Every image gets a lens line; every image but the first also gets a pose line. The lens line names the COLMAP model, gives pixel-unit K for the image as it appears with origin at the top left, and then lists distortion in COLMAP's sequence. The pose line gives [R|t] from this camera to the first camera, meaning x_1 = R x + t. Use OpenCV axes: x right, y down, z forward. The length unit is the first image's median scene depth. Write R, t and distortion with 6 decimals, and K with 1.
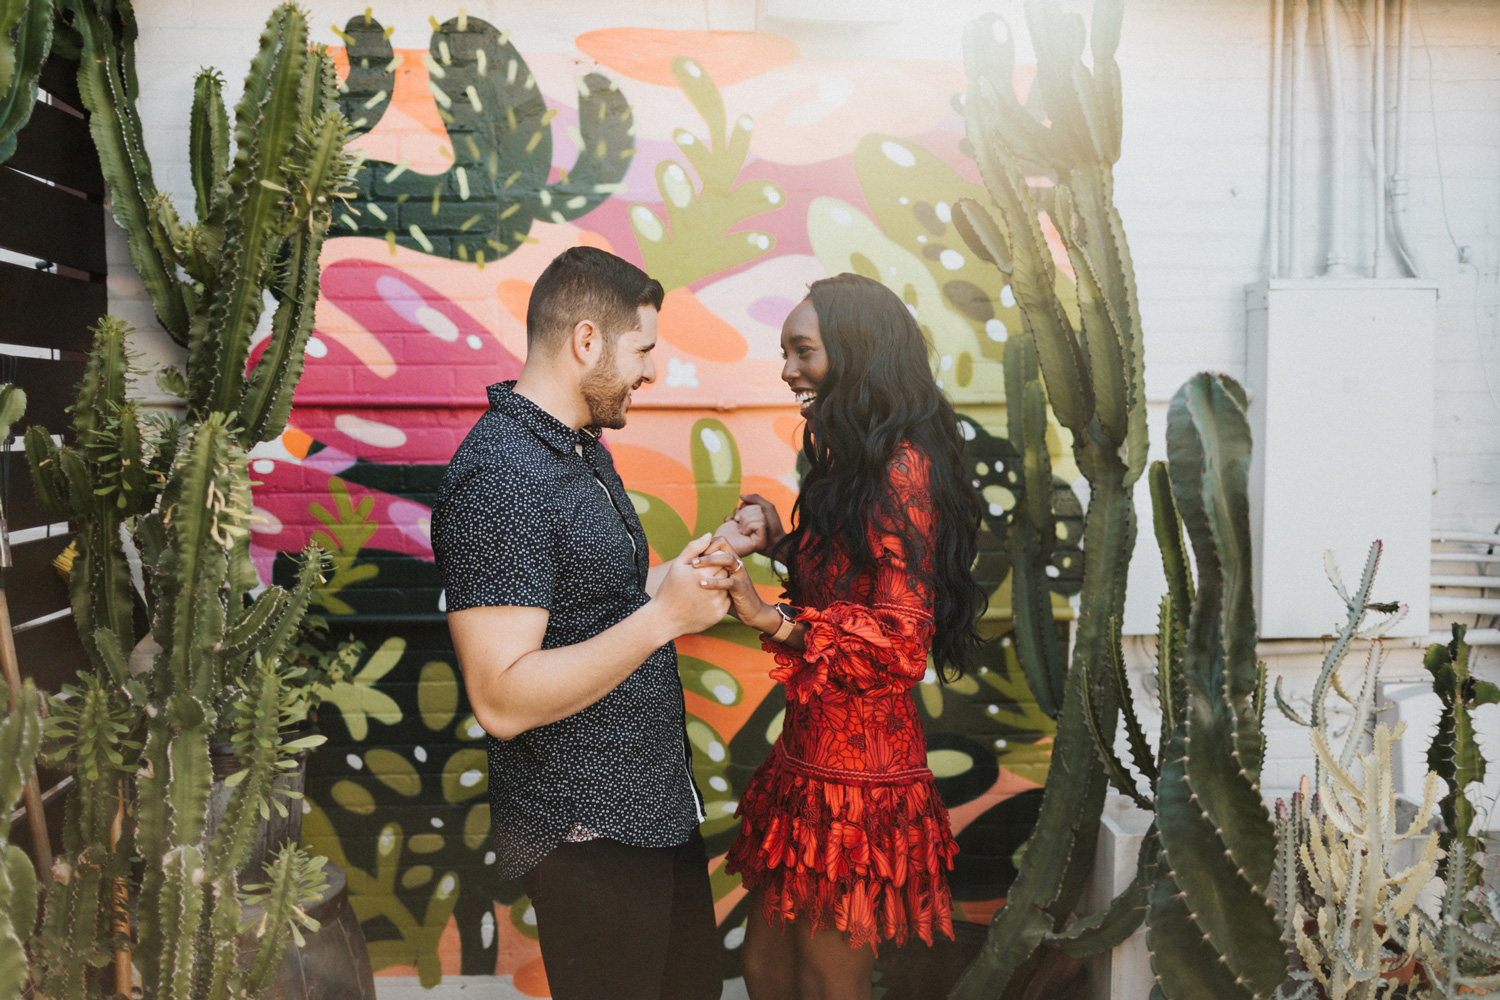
lens RADIAL K [[1567.3, 0, 713.6], [0, 1567.3, 515.1], [0, 0, 1]] dist [0.002889, 0.038239]
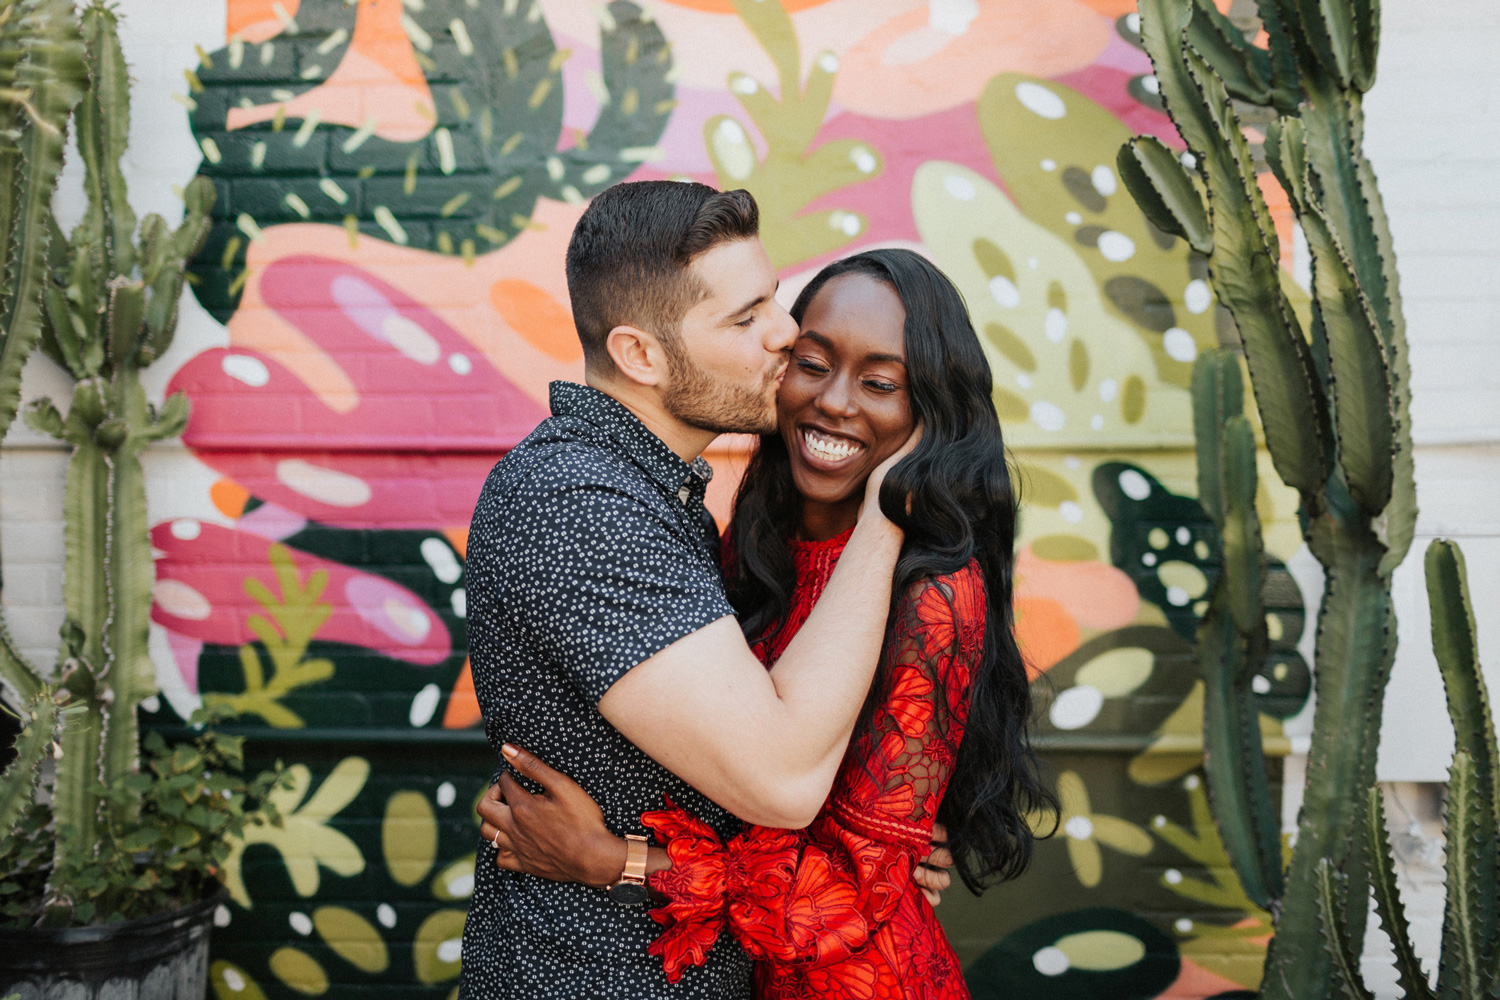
lens RADIAL K [[1567.3, 0, 713.6], [0, 1567.3, 515.1], [0, 0, 1]] dist [0.002889, 0.038239]
pose [[0.995264, 0.005706, -0.097045, 0.039825], [-0.007339, 0.999837, -0.016485, -0.027474], [0.096935, 0.017119, 0.995143, 0.274987]]
